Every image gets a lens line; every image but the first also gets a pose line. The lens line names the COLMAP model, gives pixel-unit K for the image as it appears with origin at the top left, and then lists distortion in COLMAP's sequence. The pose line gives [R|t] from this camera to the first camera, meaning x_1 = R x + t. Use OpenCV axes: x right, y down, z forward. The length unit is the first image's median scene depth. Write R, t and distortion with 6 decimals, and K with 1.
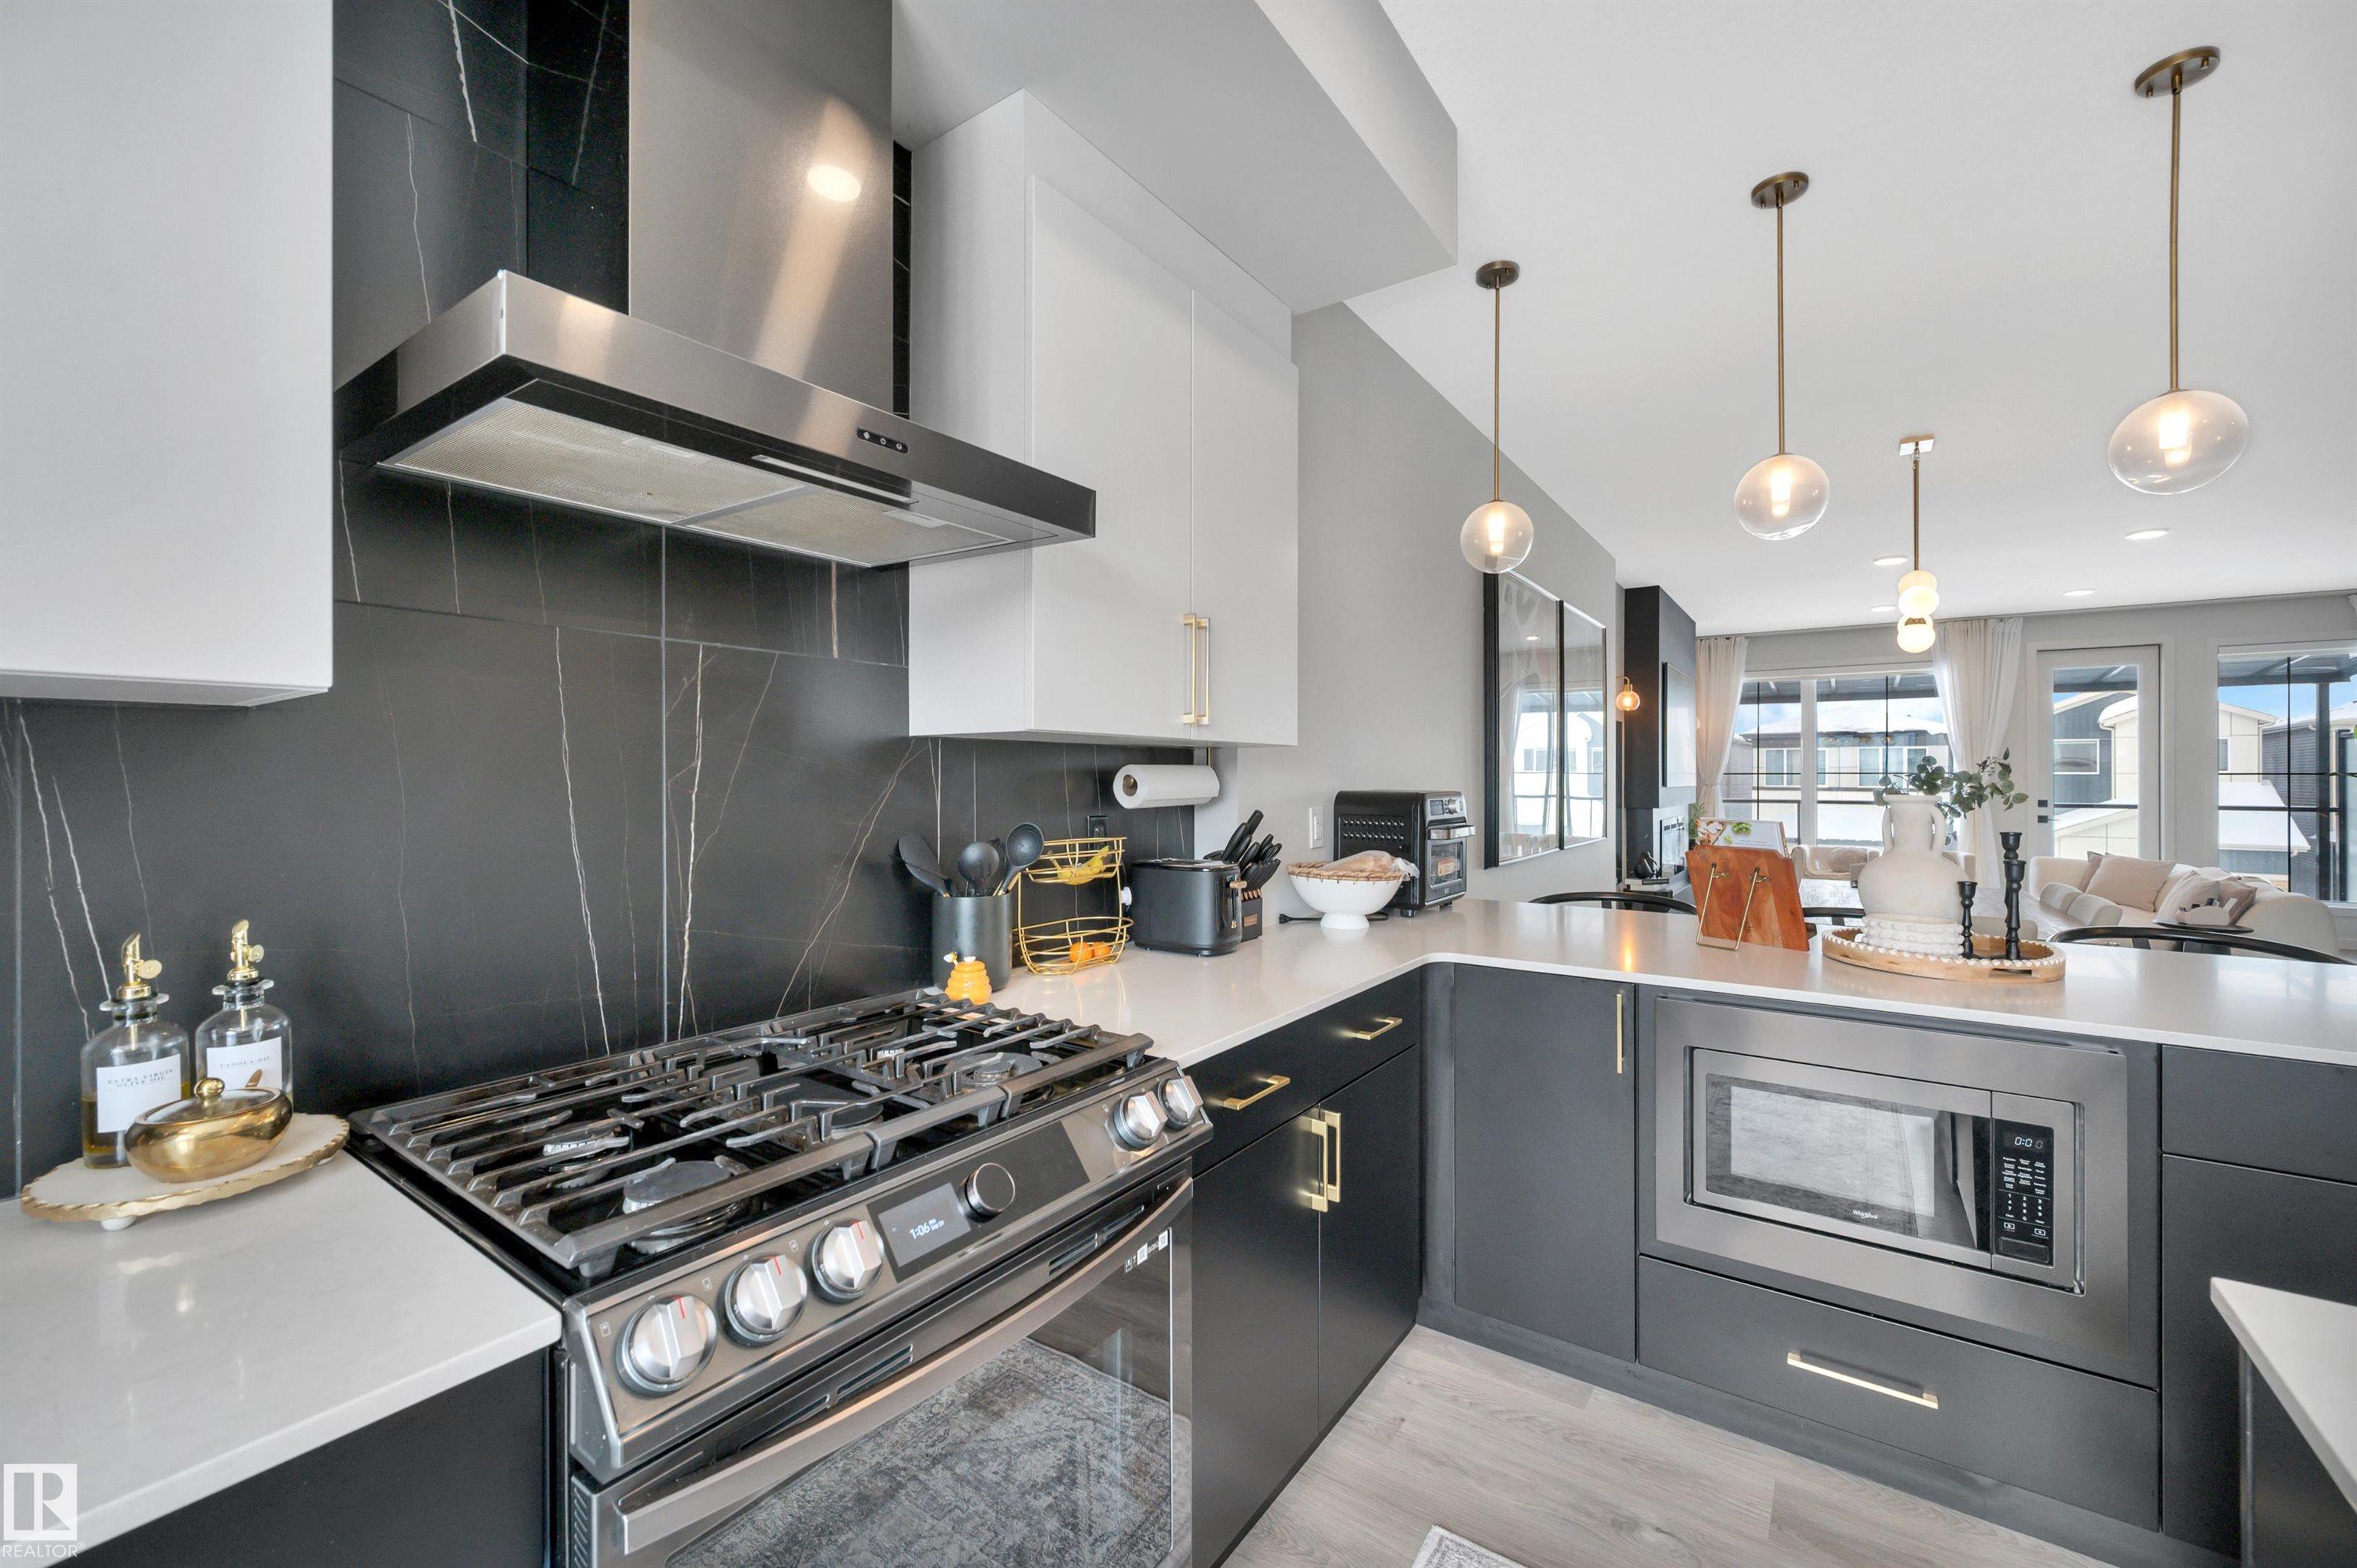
lens RADIAL K [[943.9, 0, 1178.5], [0, 943.9, 784.0], [0, 0, 1]] dist [-0.001131, 0.000050]
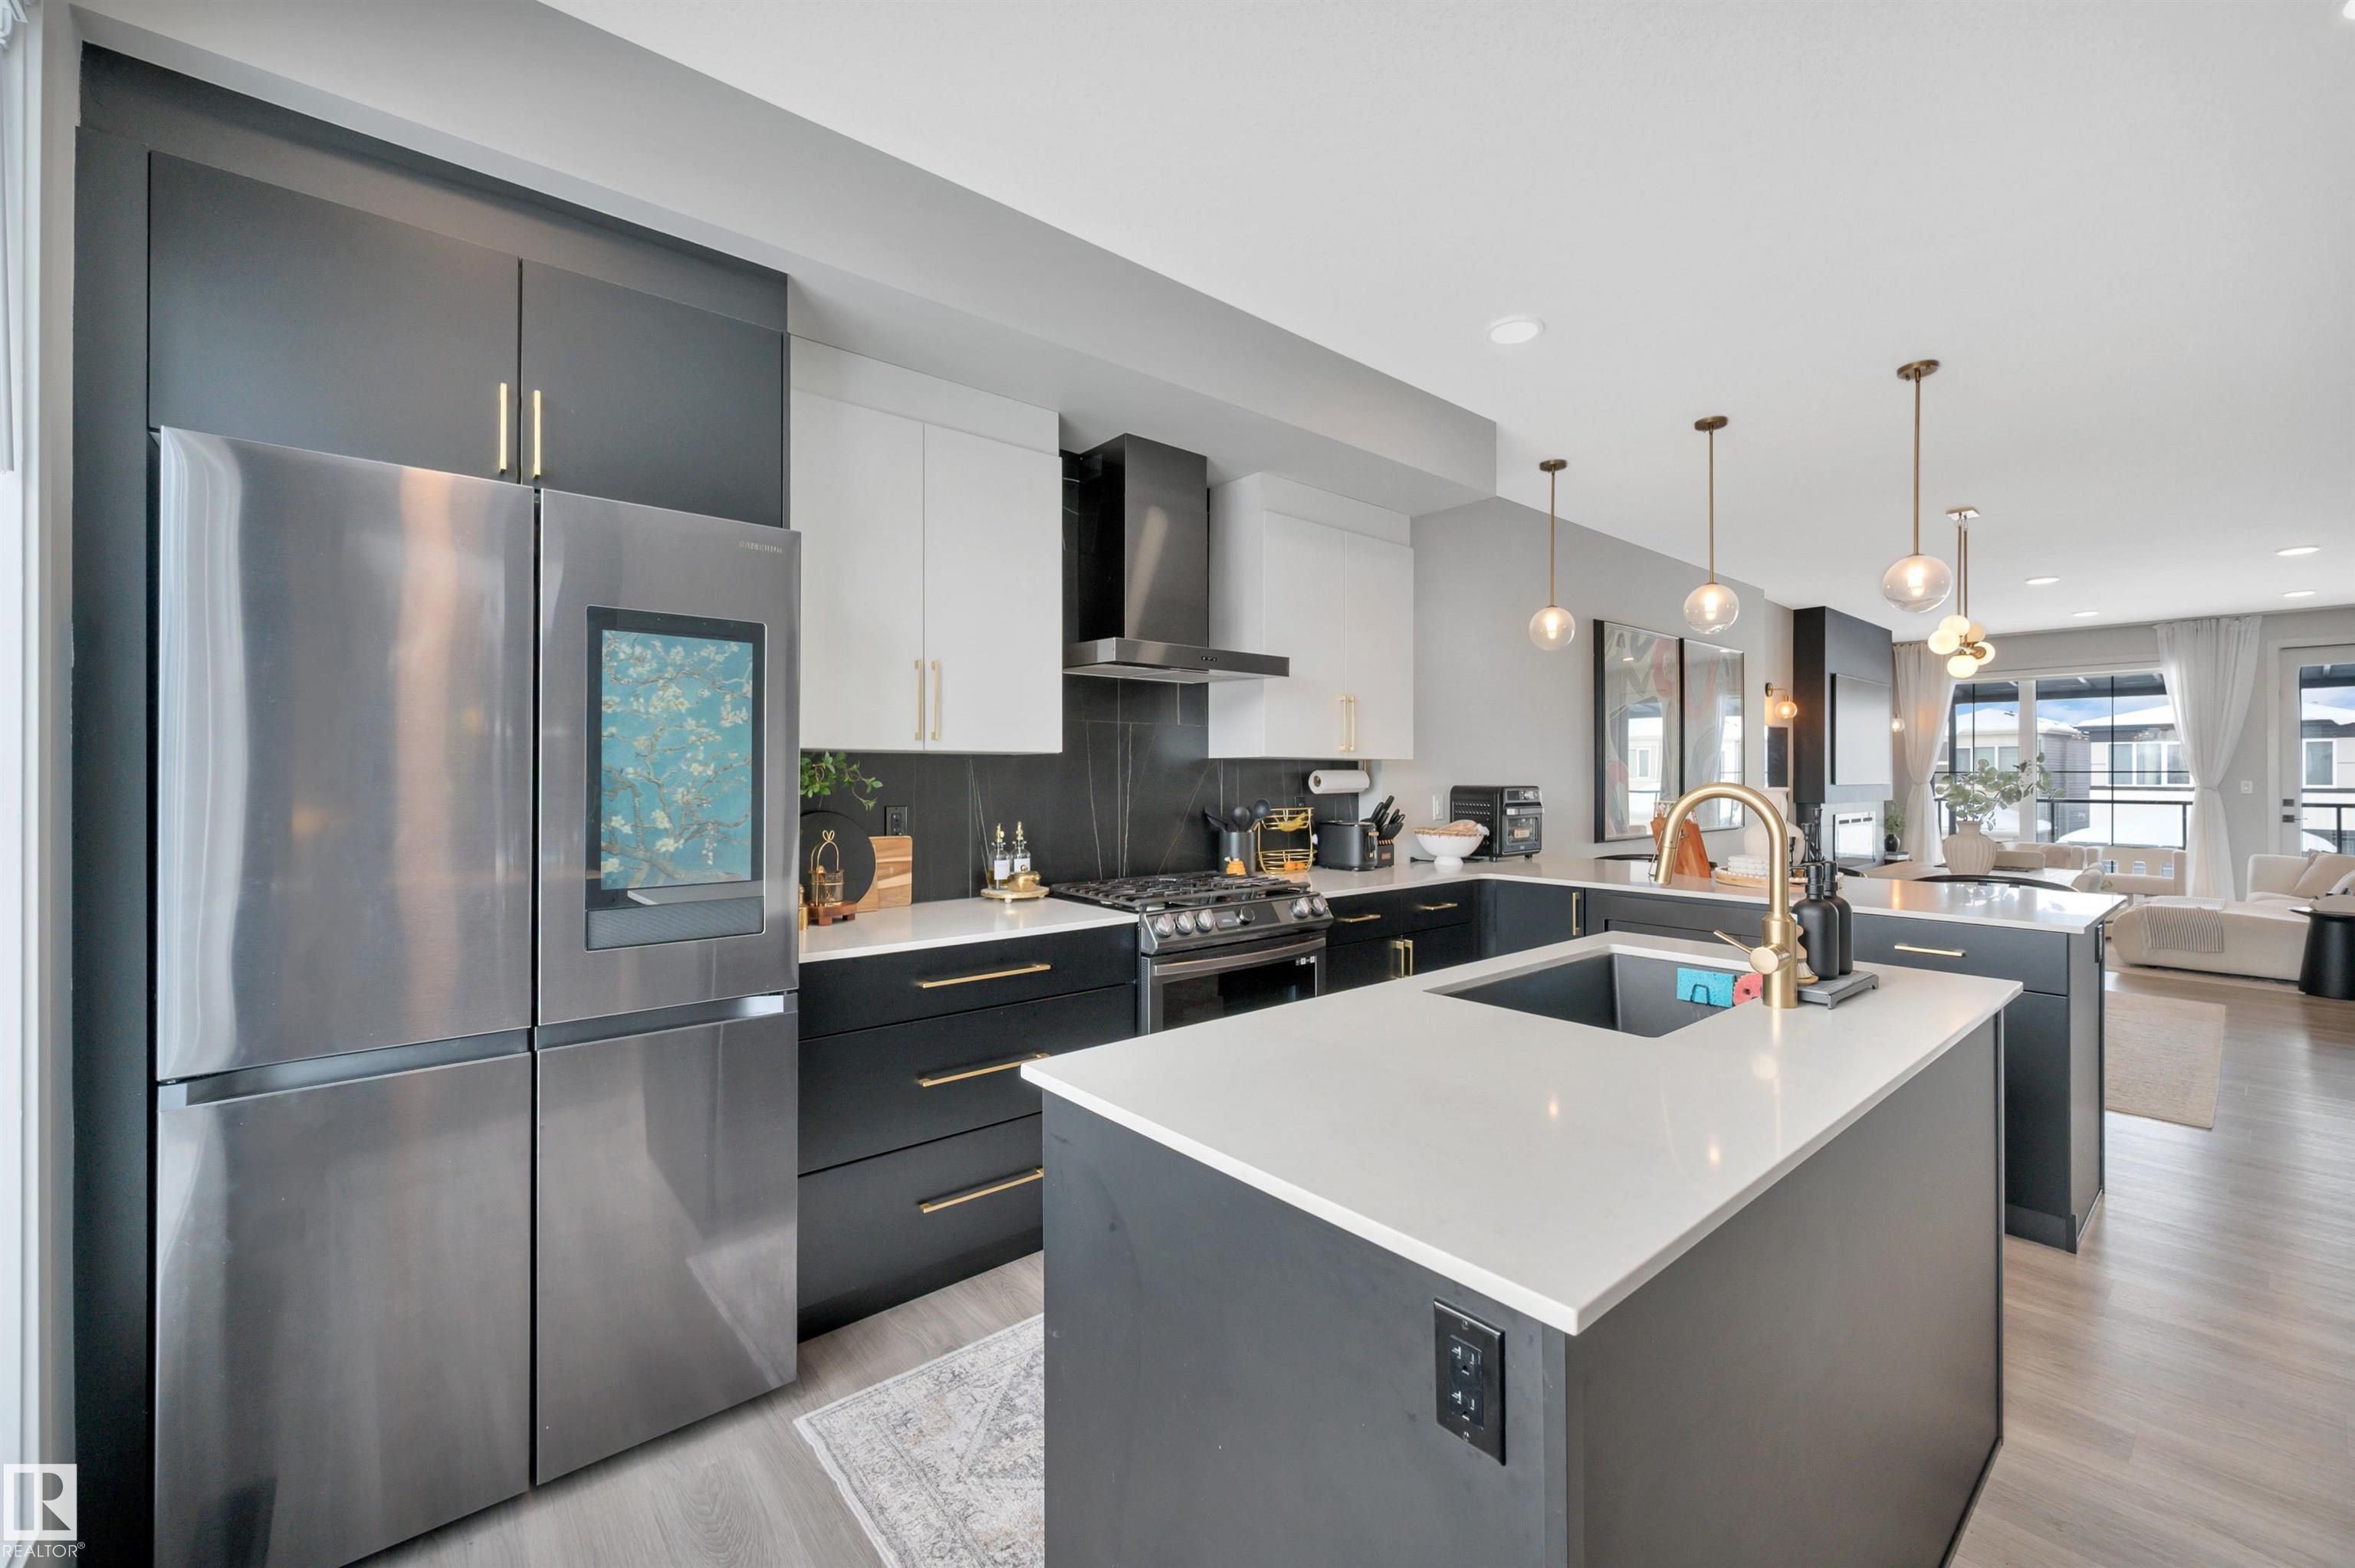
lens RADIAL K [[954.8, 0, 1190.3], [0, 954.8, 777.6], [0, 0, 1]] dist [-0.002619, -0.000228]
pose [[0.969065, 0.001180, -0.246803, 0.188139], [-0.002062, 0.999992, -0.003315, 0.001219], [0.246798, 0.003722, 0.969060, -0.992228]]
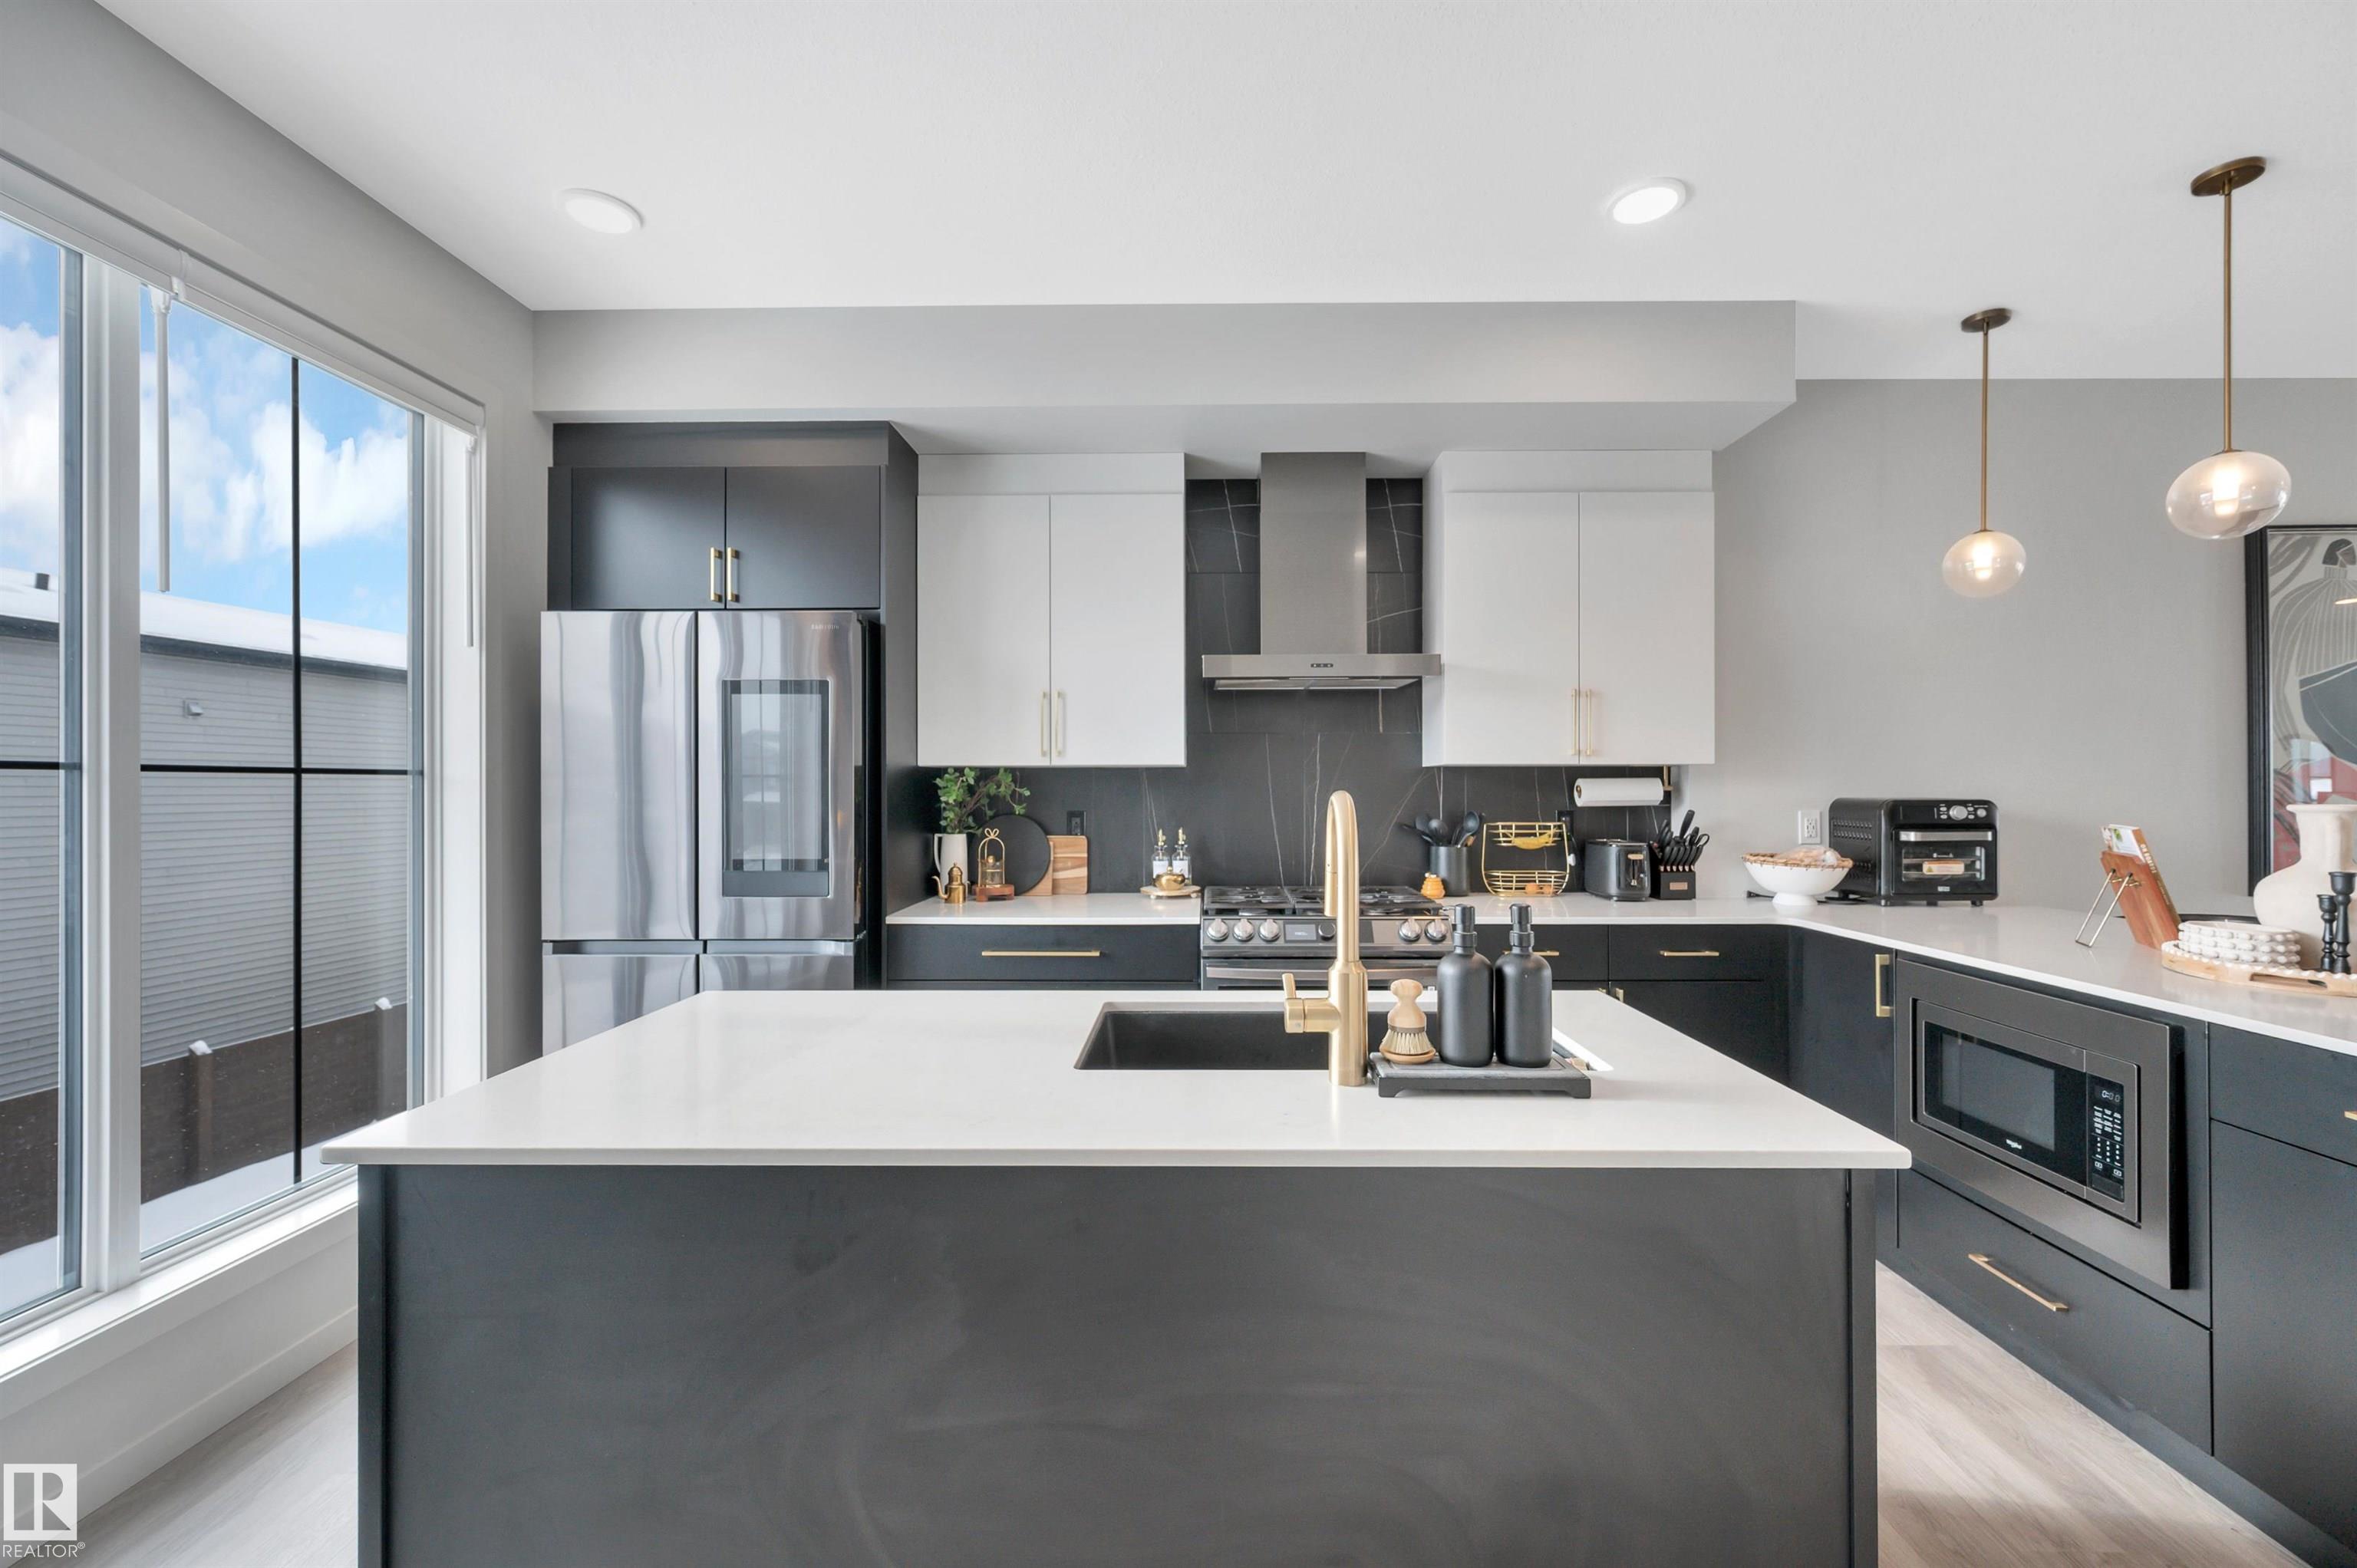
lens RADIAL K [[943.9, 0, 1178.5], [0, 943.9, 784.0], [0, 0, 1]] dist [-0.001131, 0.000050]
pose [[0.559617, -0.002326, -0.828748, 0.963448], [-0.003205, 0.999983, -0.004971, -0.001110], [0.828745, 0.005438, 0.559600, -0.496229]]
